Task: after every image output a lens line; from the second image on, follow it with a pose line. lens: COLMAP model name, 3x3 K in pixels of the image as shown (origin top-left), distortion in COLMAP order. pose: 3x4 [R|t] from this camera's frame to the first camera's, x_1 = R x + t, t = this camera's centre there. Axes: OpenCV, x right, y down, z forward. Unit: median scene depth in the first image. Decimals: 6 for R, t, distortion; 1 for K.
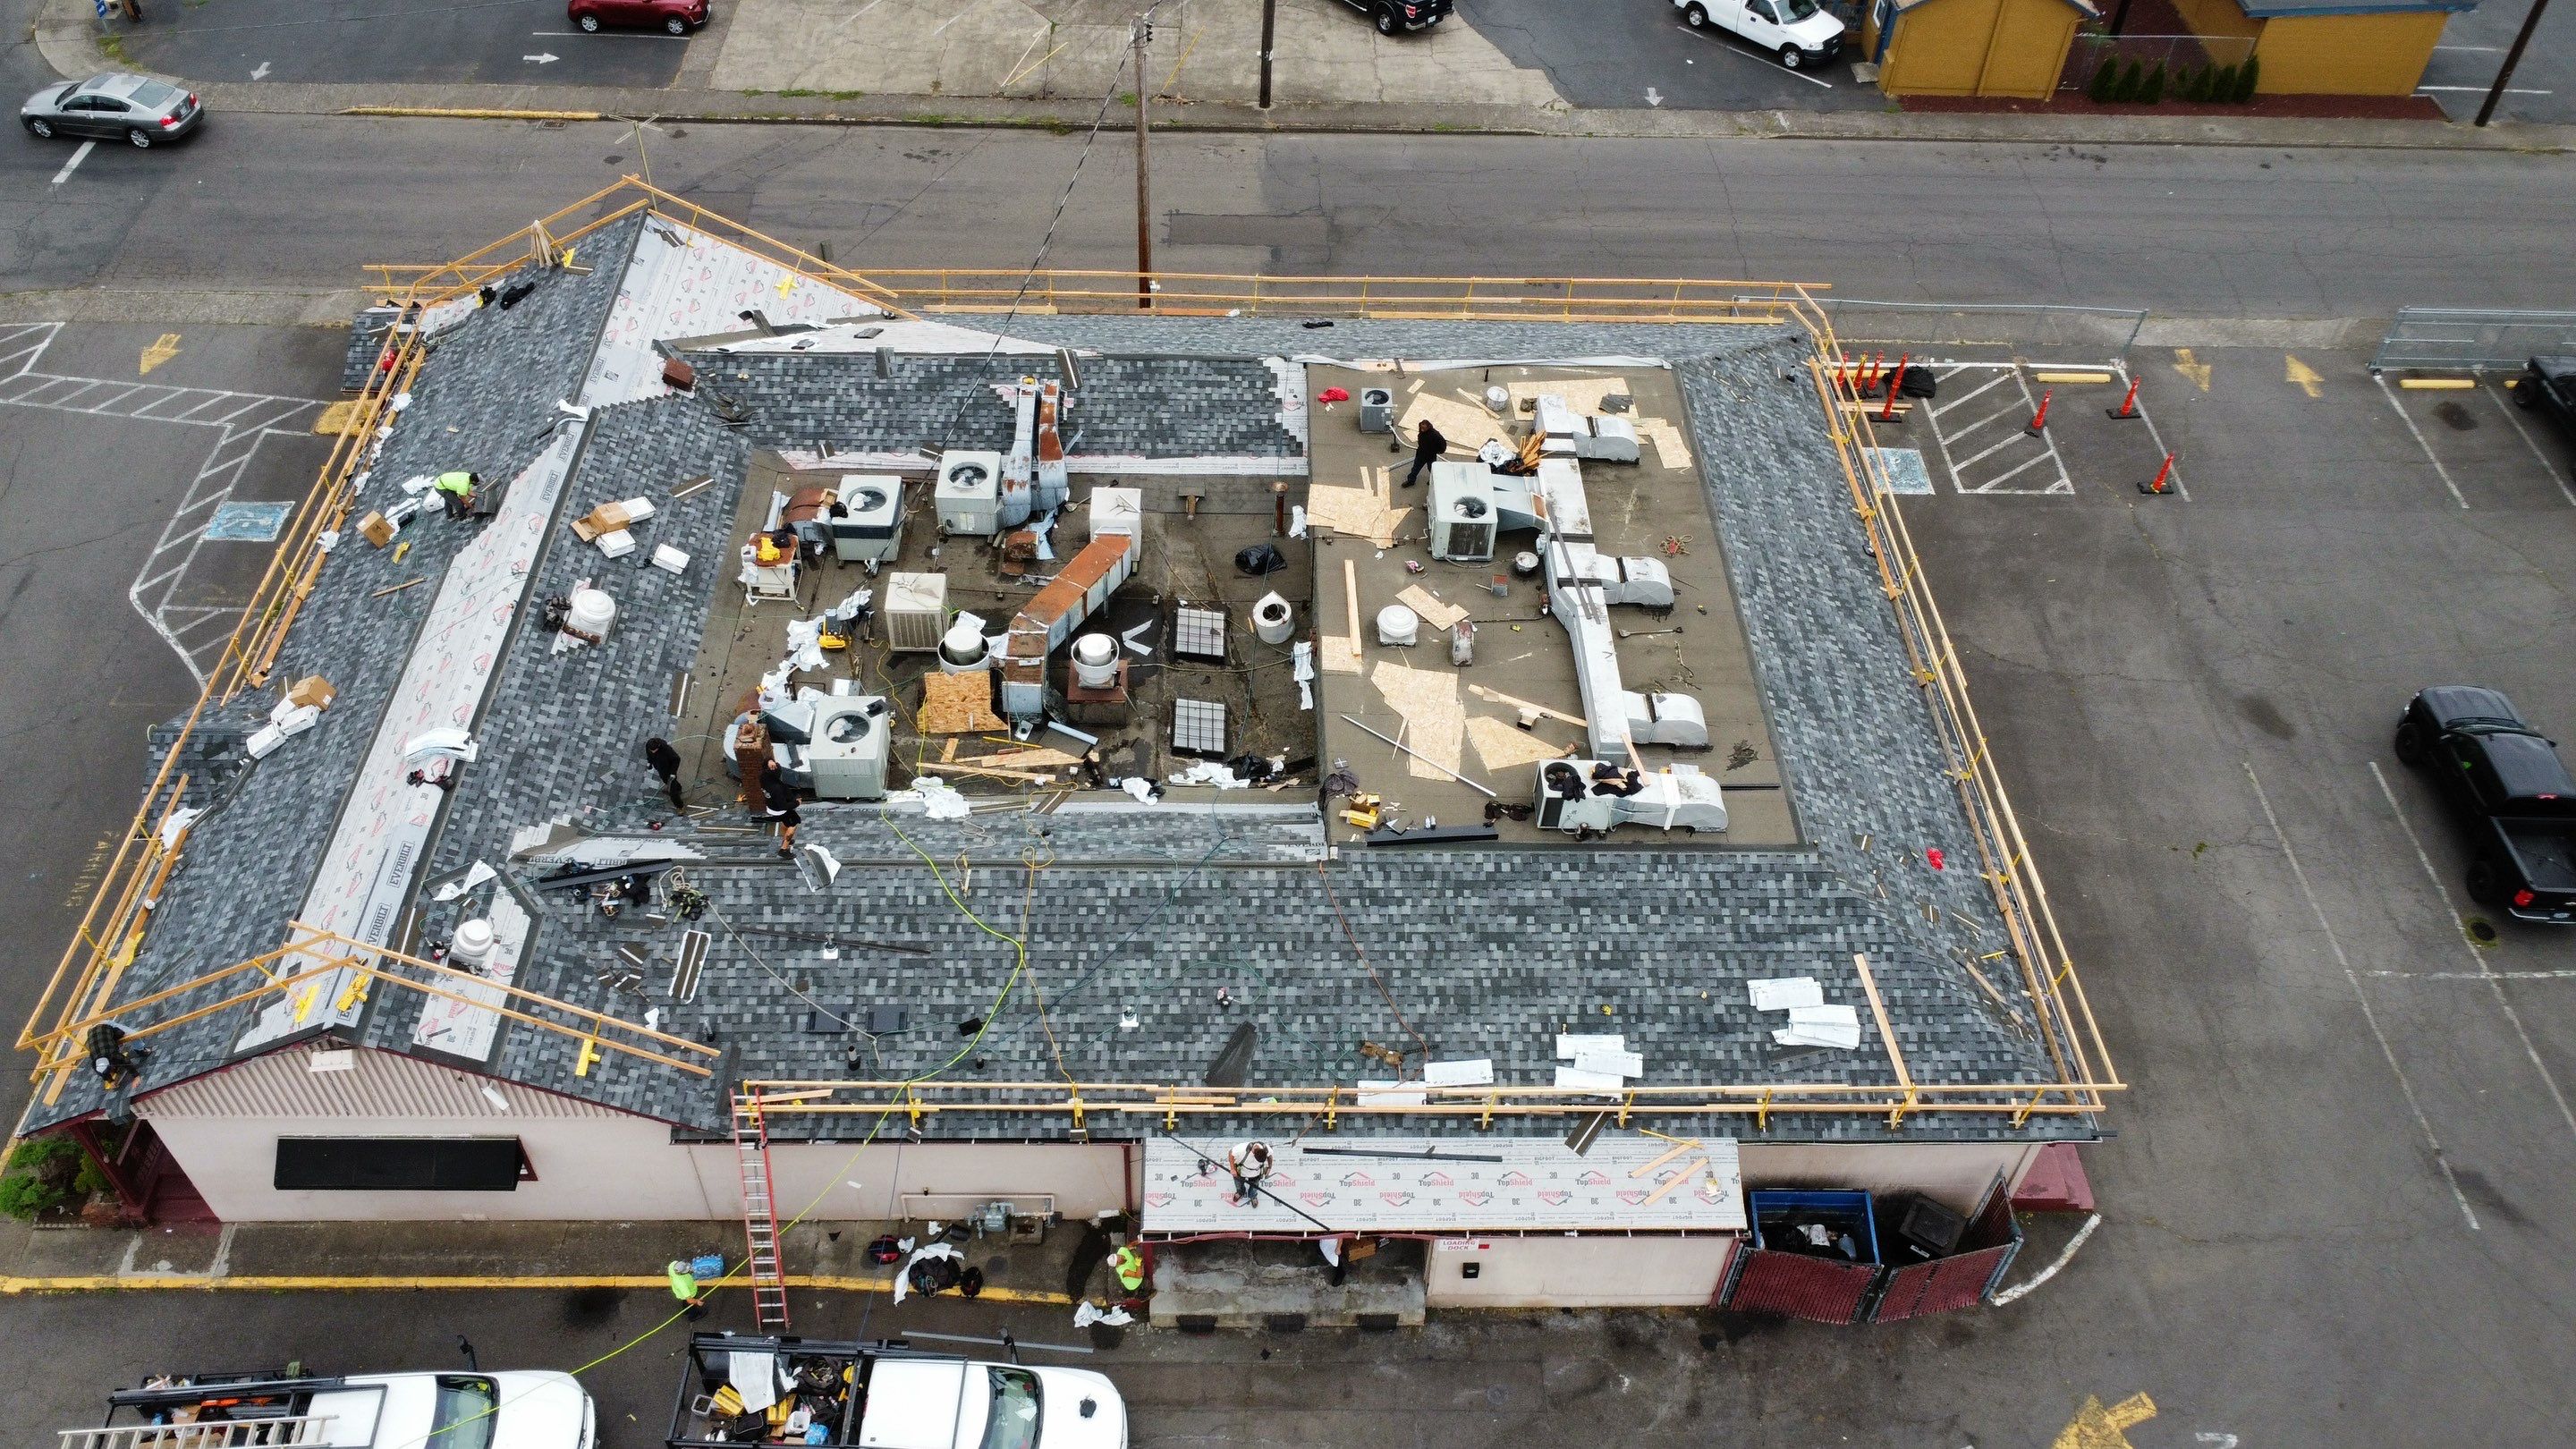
lens RADIAL K [[1933.8, 0, 1296.4], [0, 1933.8, 717.3], [0, 0, 1]] dist [0.009814, -0.015903]
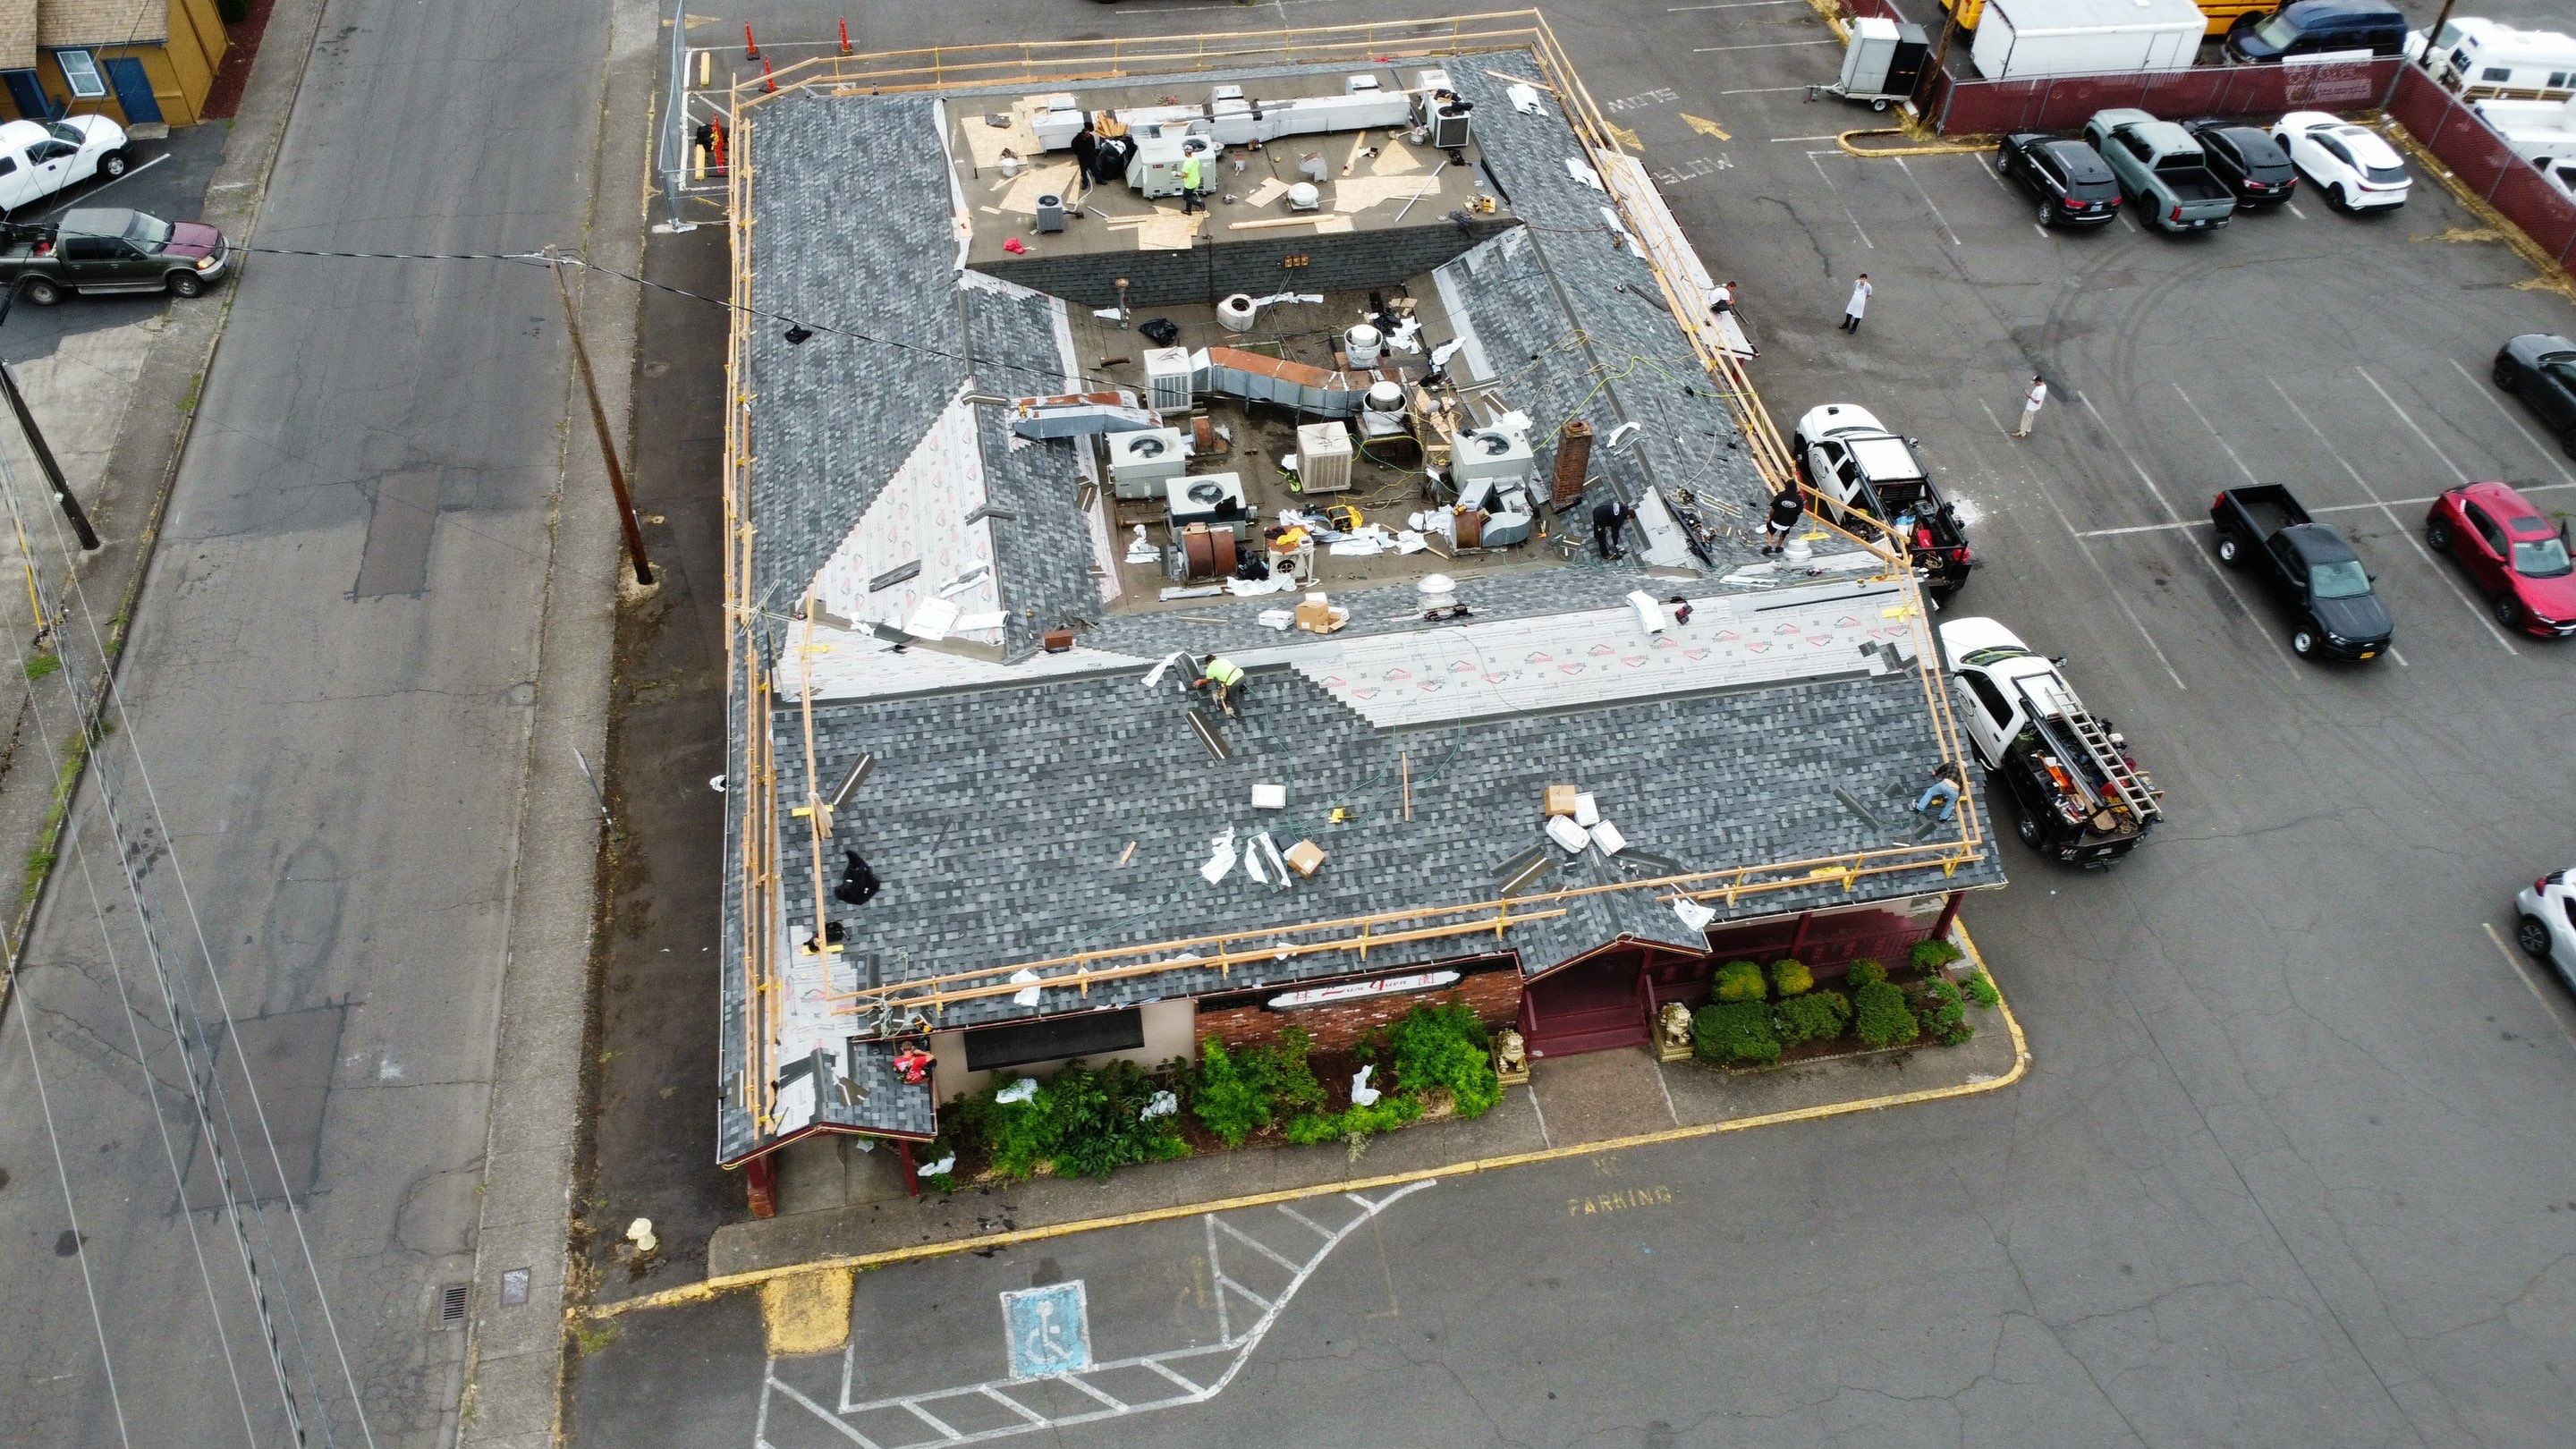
lens RADIAL K [[1933.8, 0, 1295.3], [0, 1933.8, 722.2], [0, 0, 1]] dist [0.009814, -0.015903]
pose [[-0.162686, -0.741075, 0.651415, -1.039305], [0.683668, 0.391369, 0.615977, -0.699716], [-0.711429, 0.545563, 0.442979, 0.573394]]
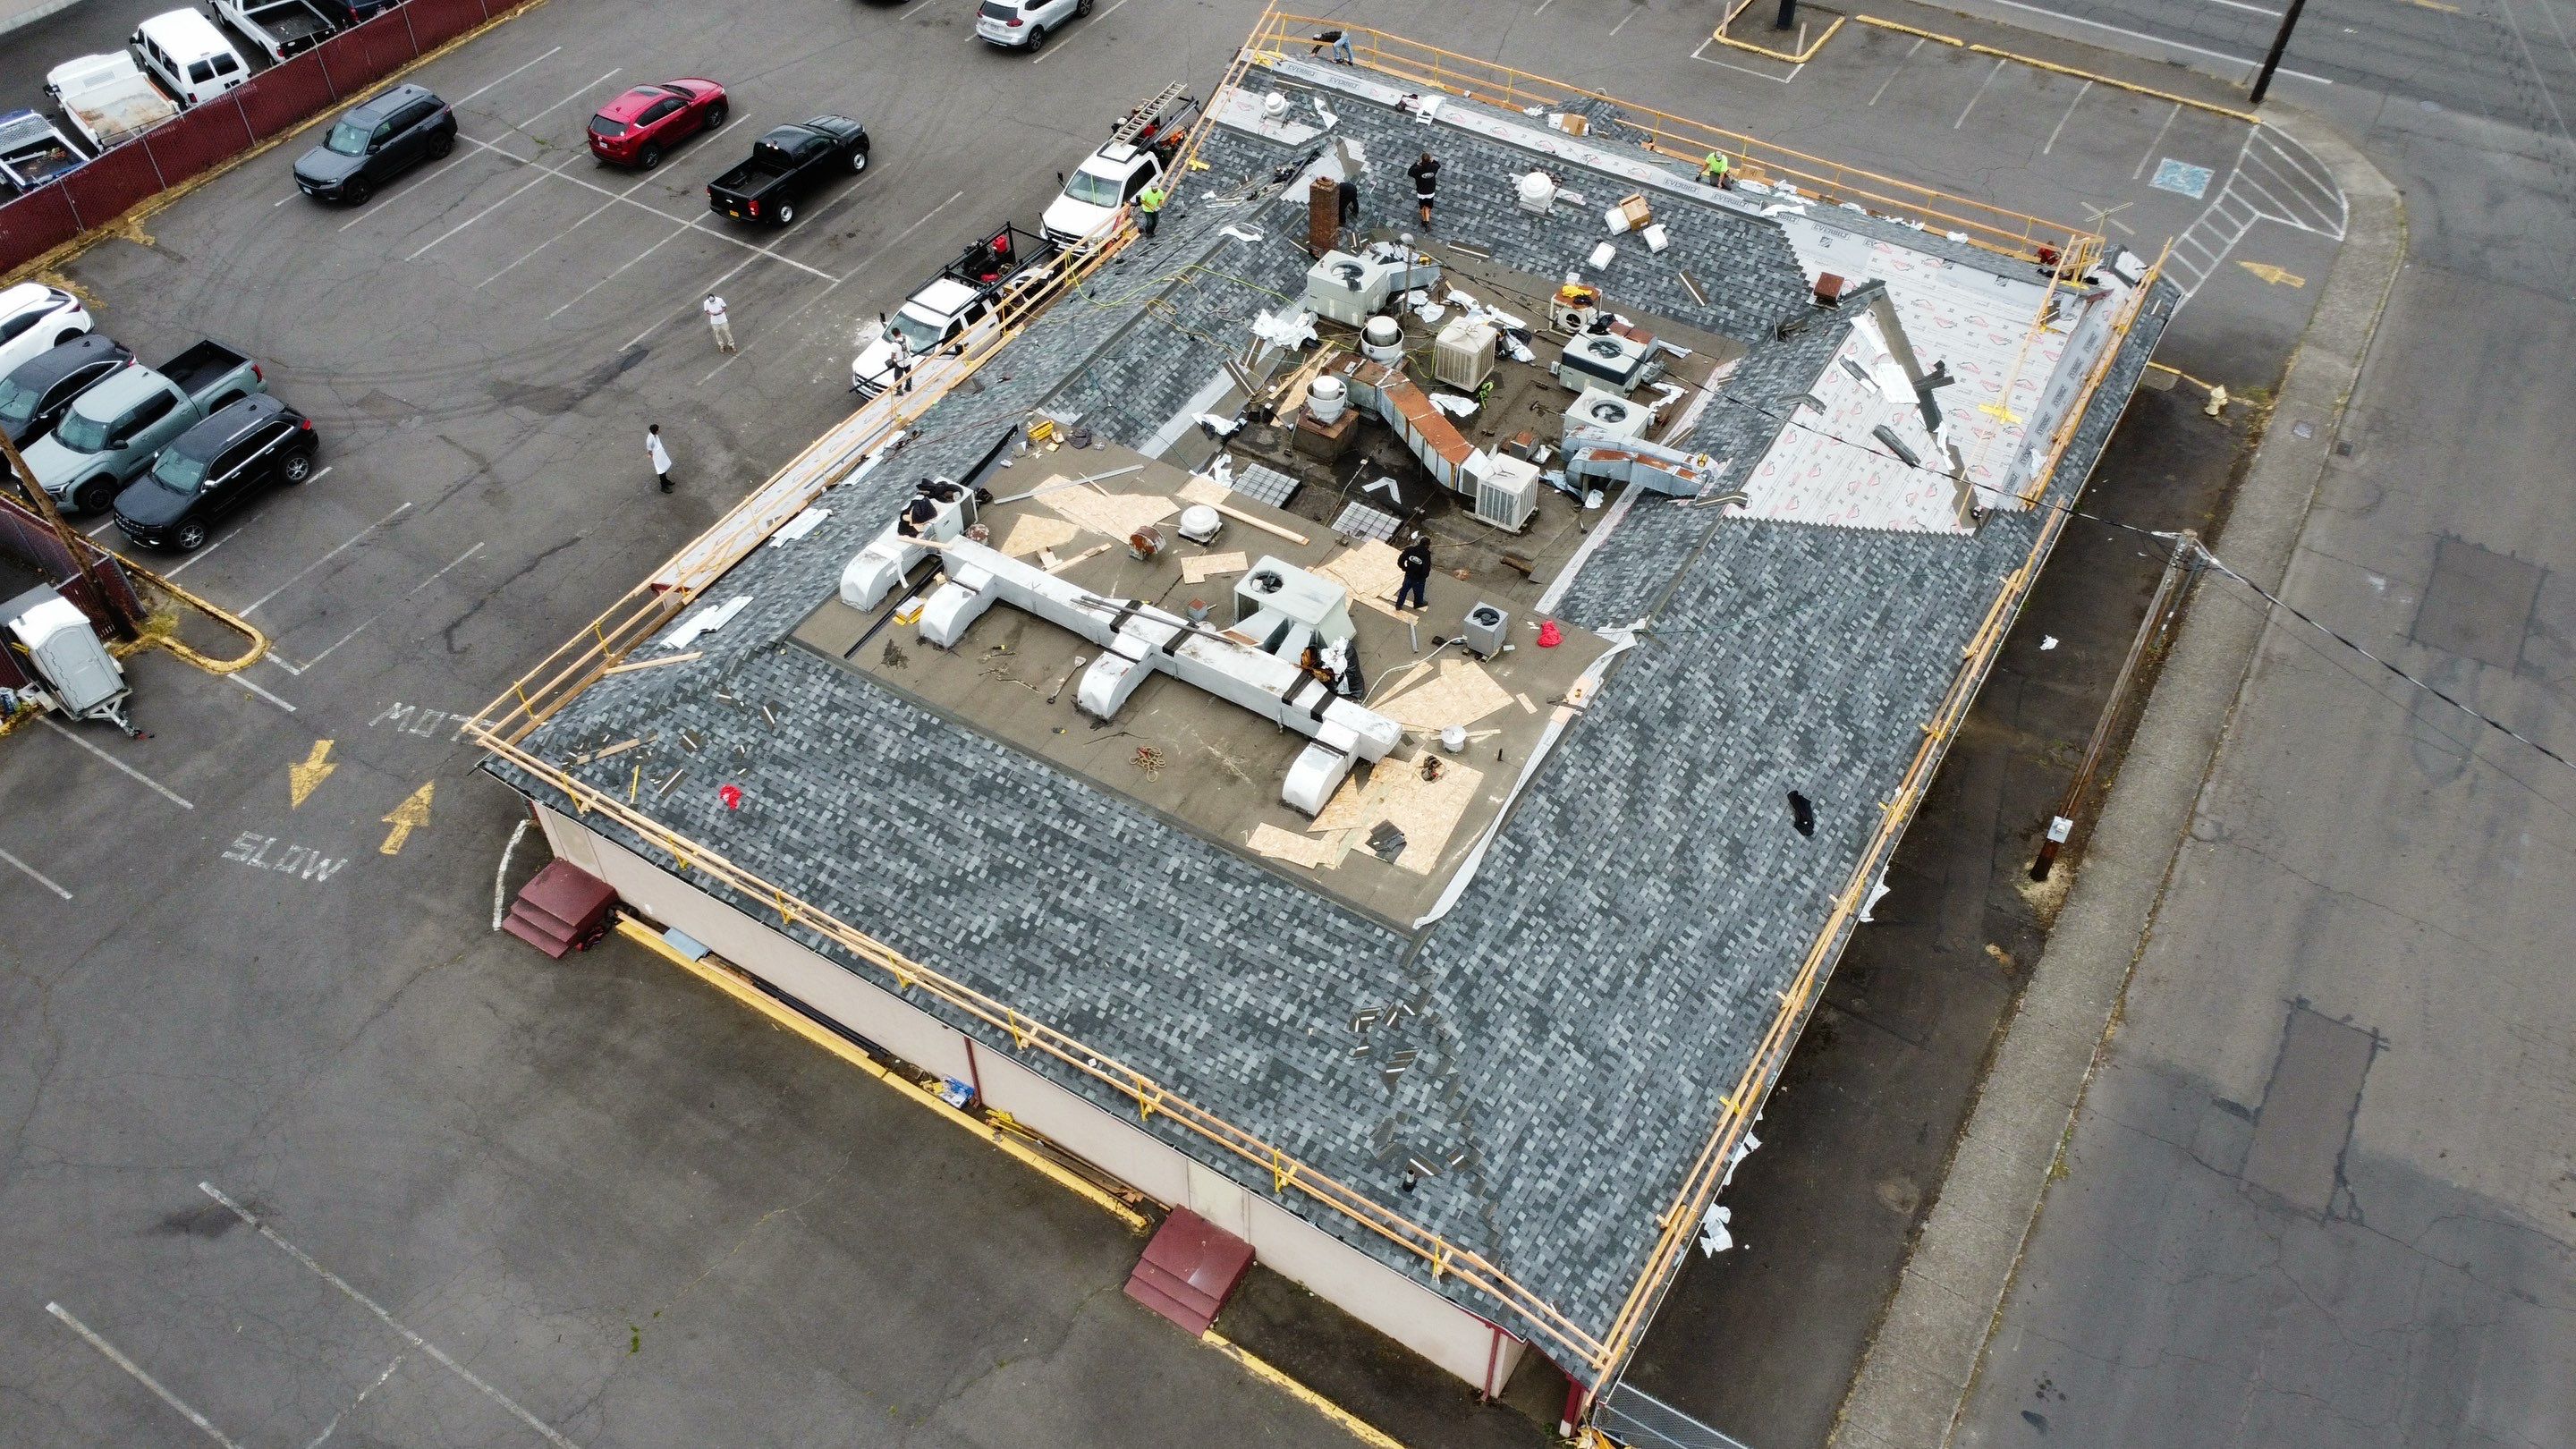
lens RADIAL K [[1933.8, 0, 1294.0], [0, 1933.8, 719.0], [0, 0, 1]] dist [0.009814, -0.015903]
pose [[-0.540148, 0.582960, -0.606958, 0.702166], [-0.616493, 0.216850, 0.756910, -0.825554], [0.572867, 0.783029, 0.242259, 0.808463]]
